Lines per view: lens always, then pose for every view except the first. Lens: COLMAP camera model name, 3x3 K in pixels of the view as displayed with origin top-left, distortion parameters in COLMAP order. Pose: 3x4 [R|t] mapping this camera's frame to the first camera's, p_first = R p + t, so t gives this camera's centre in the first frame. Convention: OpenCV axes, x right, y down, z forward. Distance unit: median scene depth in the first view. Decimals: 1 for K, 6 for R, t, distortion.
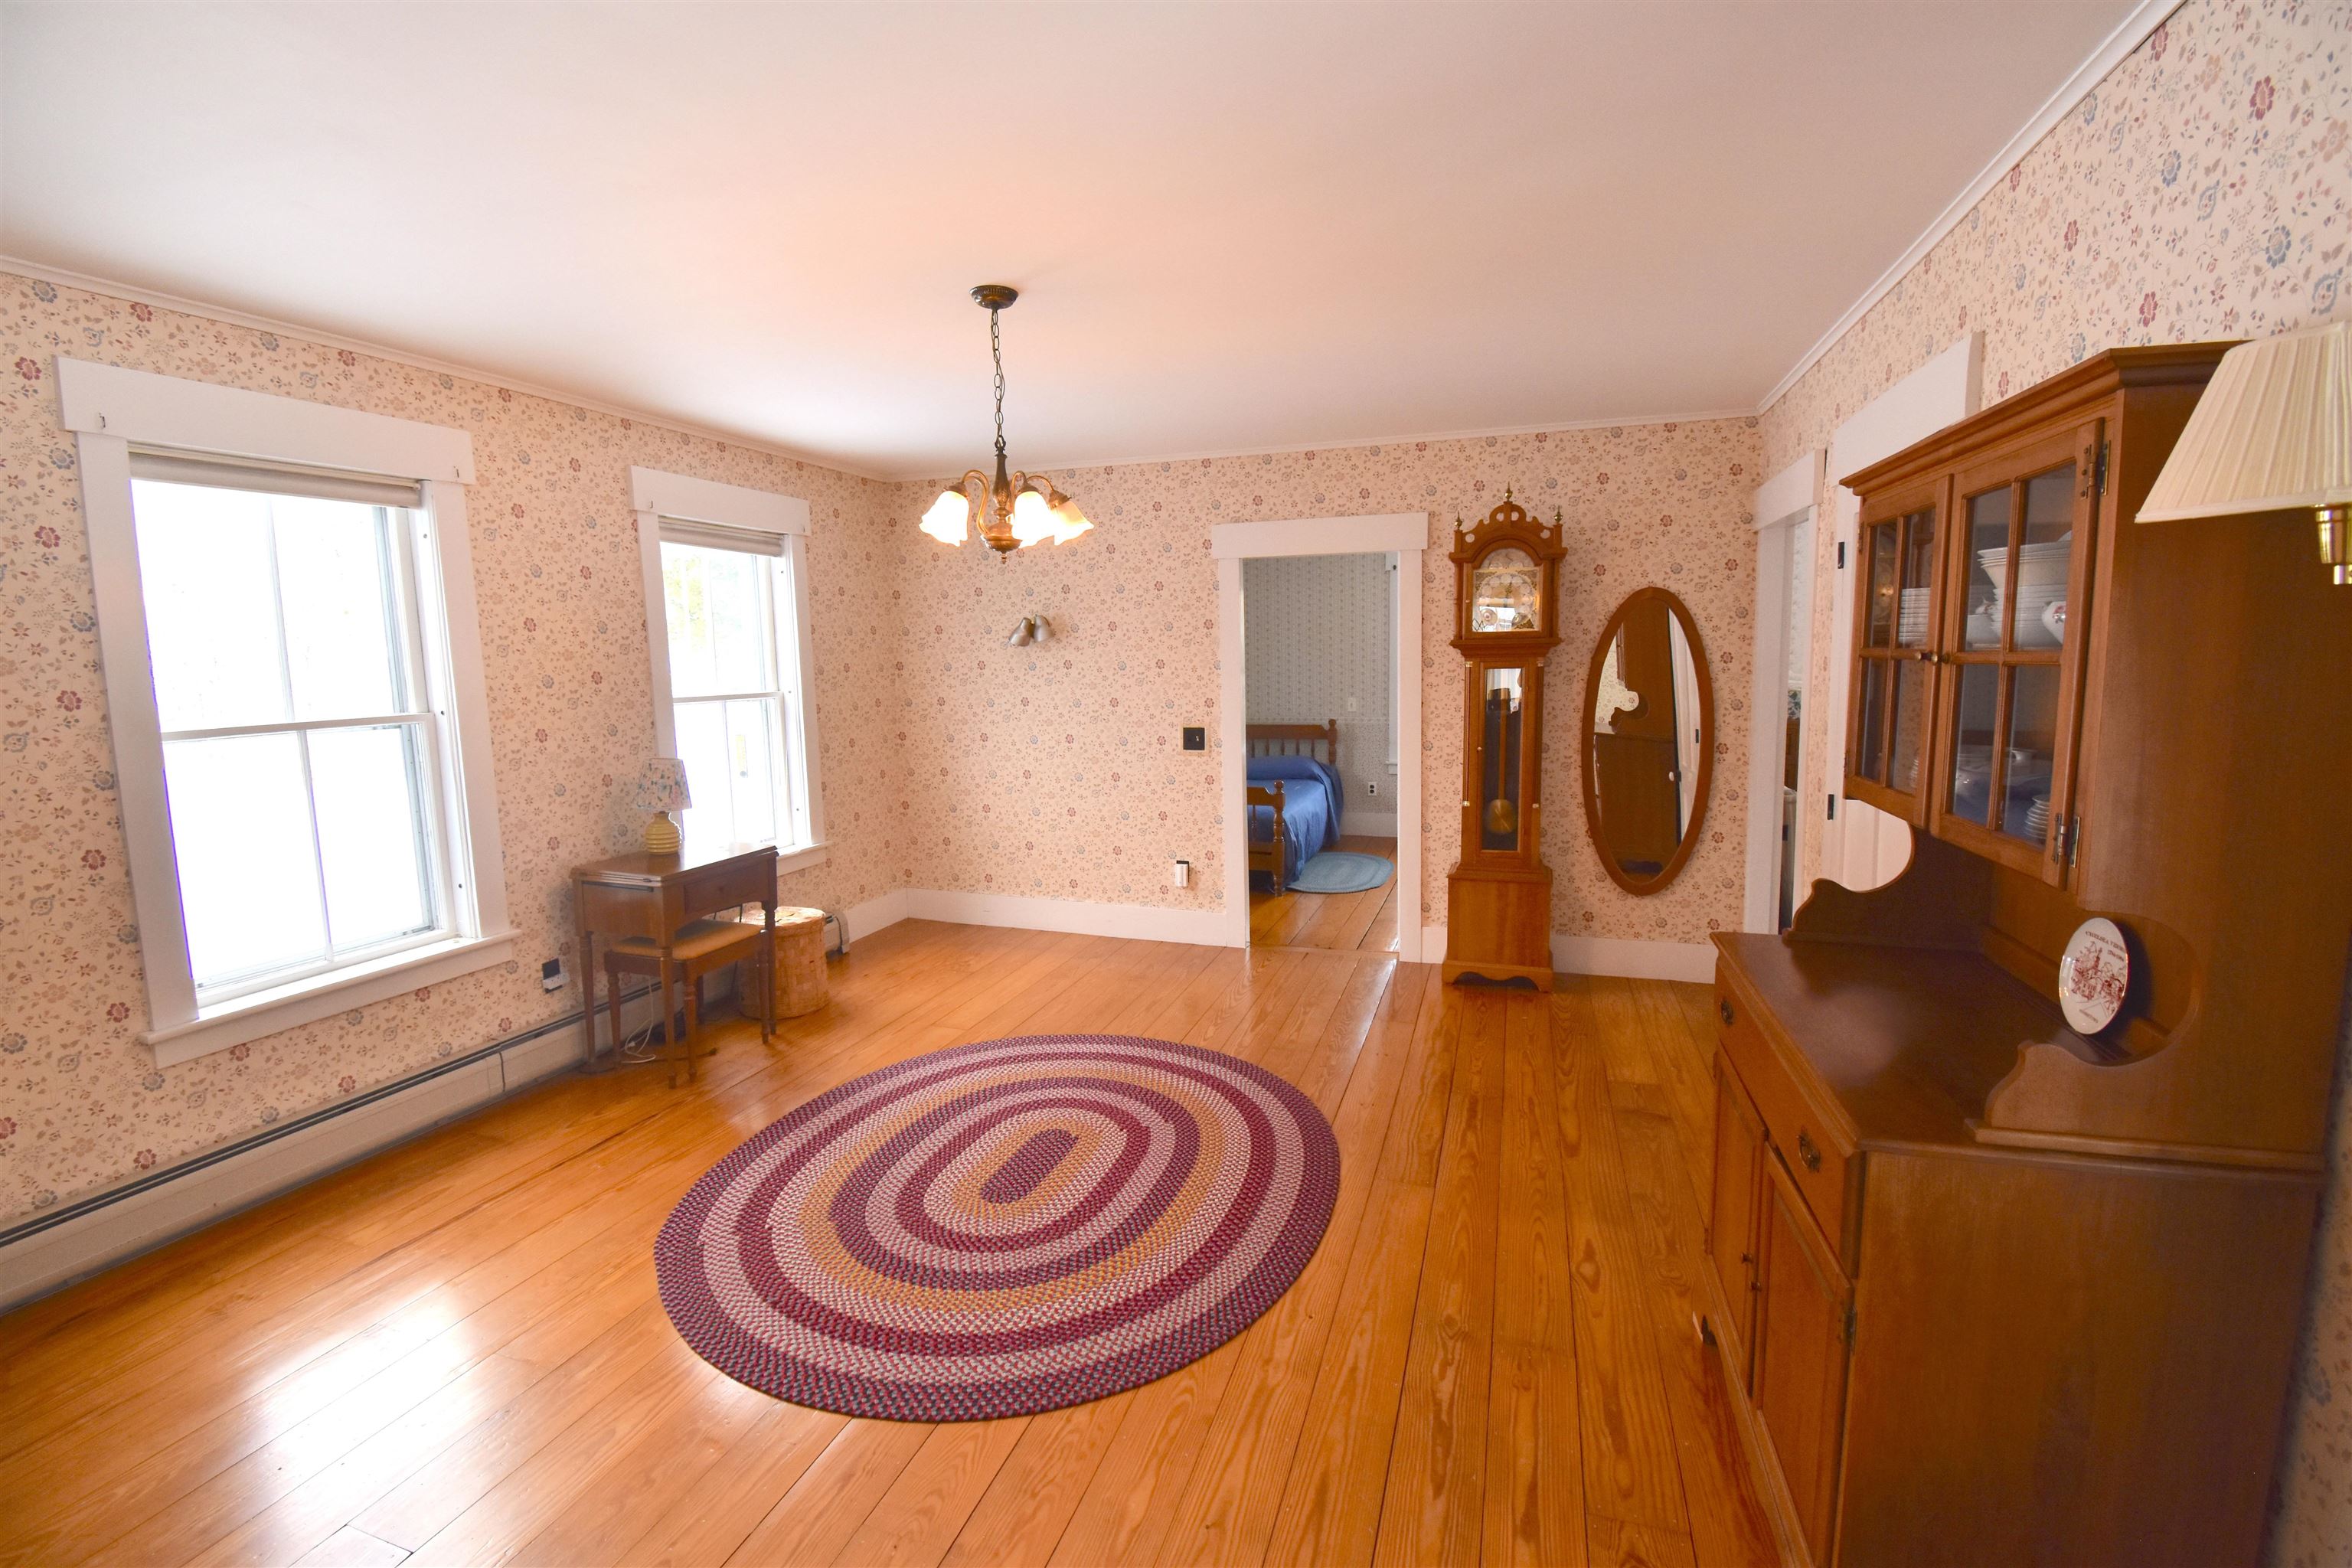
lens RADIAL K [[1032.9, 0, 1173.2], [0, 1032.9, 776.3], [0, 0, 1]] dist [0.024916, -0.024054]
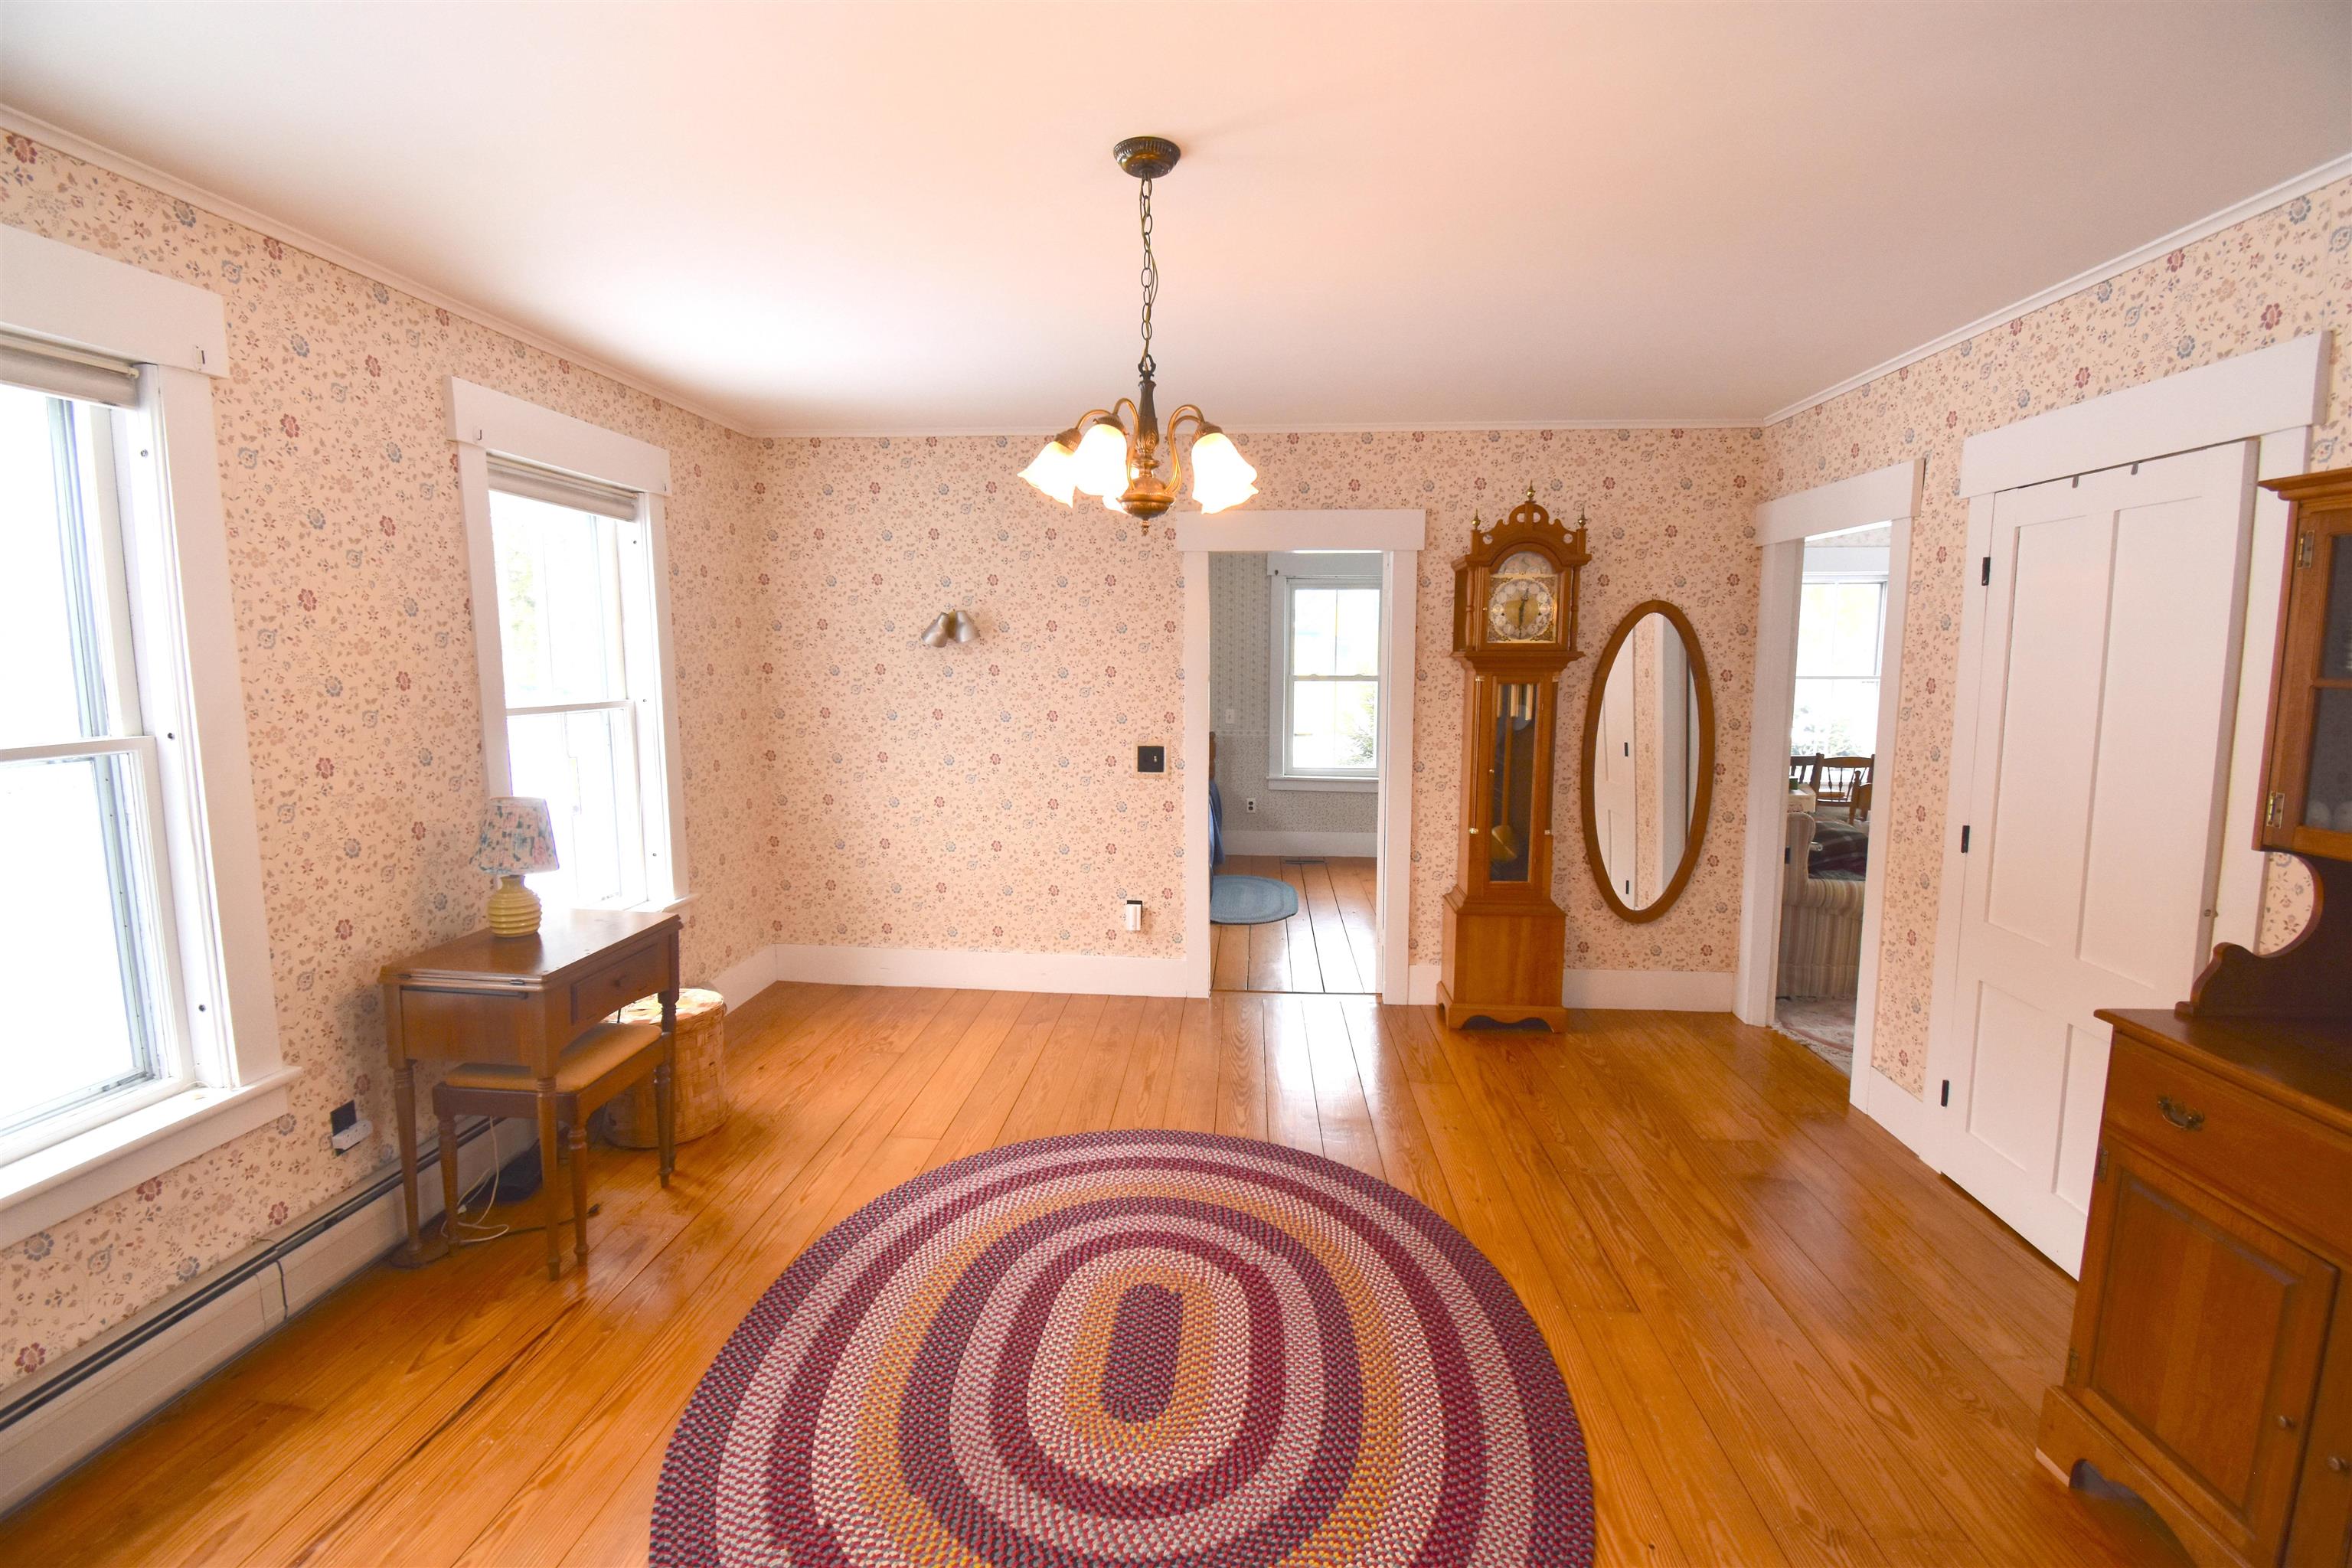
lens RADIAL K [[1034.7, 0, 1173.2], [0, 1034.7, 778.7], [0, 0, 1]] dist [0.027551, -0.029604]
pose [[0.969051, -0.009126, 0.246693, -0.208800], [0.009811, 0.999951, -0.001547, -0.021859], [-0.246667, 0.003919, 0.969092, 0.189306]]
